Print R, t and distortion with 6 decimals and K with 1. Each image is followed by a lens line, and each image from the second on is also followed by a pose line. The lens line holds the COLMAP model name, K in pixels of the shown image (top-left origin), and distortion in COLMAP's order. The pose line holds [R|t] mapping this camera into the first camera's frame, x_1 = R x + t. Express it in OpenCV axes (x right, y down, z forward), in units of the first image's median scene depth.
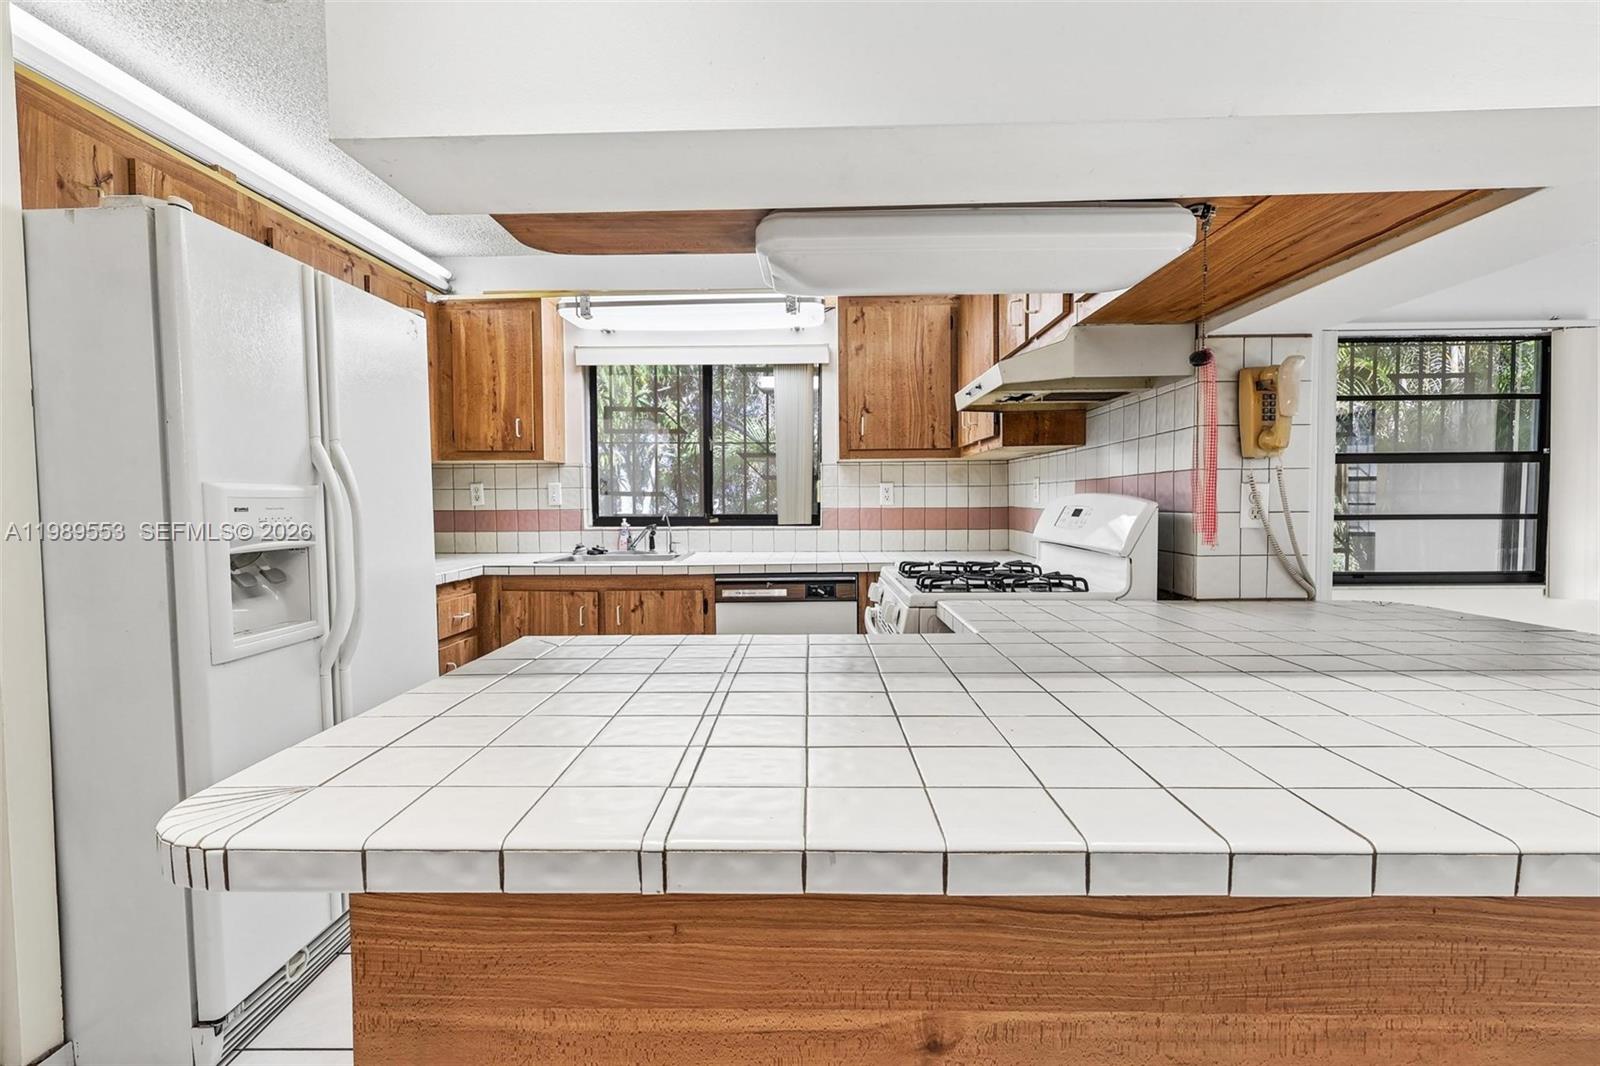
lens RADIAL K [[753.3, 0, 800.0], [0, 753.3, 533.0], [0, 0, 1]] dist [0.002975, 0.000254]
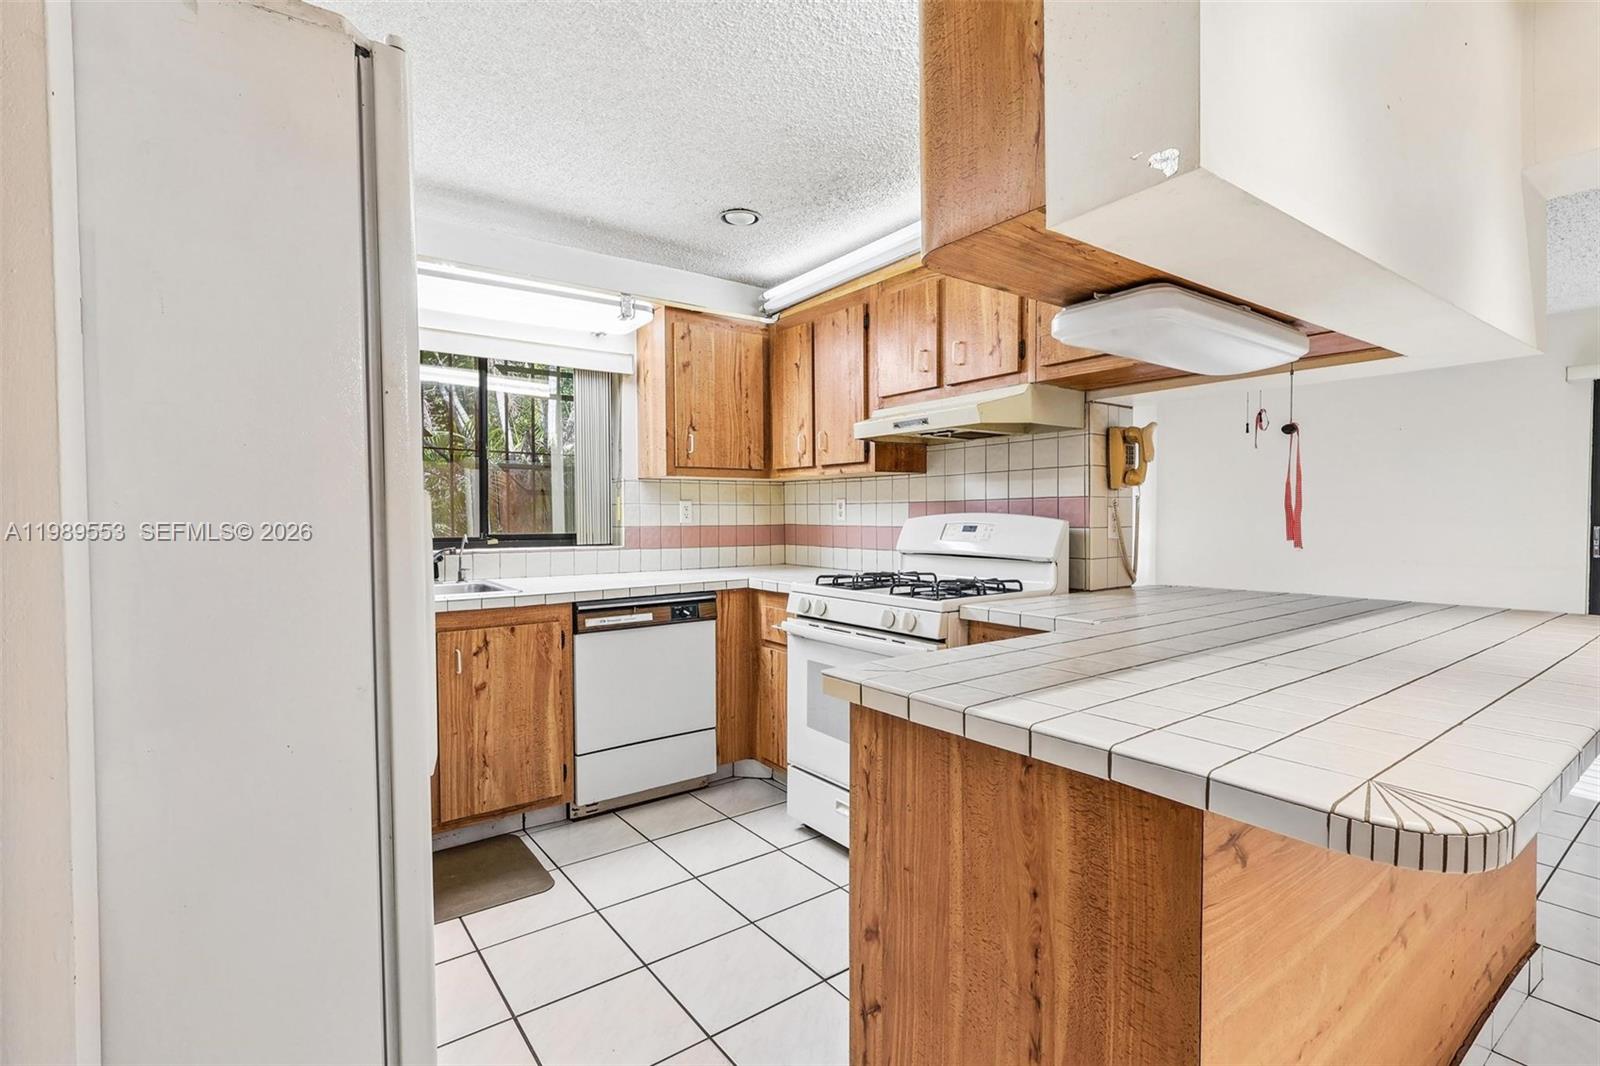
lens RADIAL K [[753.3, 0, 800.0], [0, 753.3, 533.0], [0, 0, 1]] dist [0.002975, 0.000254]
pose [[0.792663, -0.010475, 0.609570, -0.442324], [0.024579, 0.999589, -0.014785, -0.006529], [-0.609164, 0.026702, 0.792595, 0.140536]]
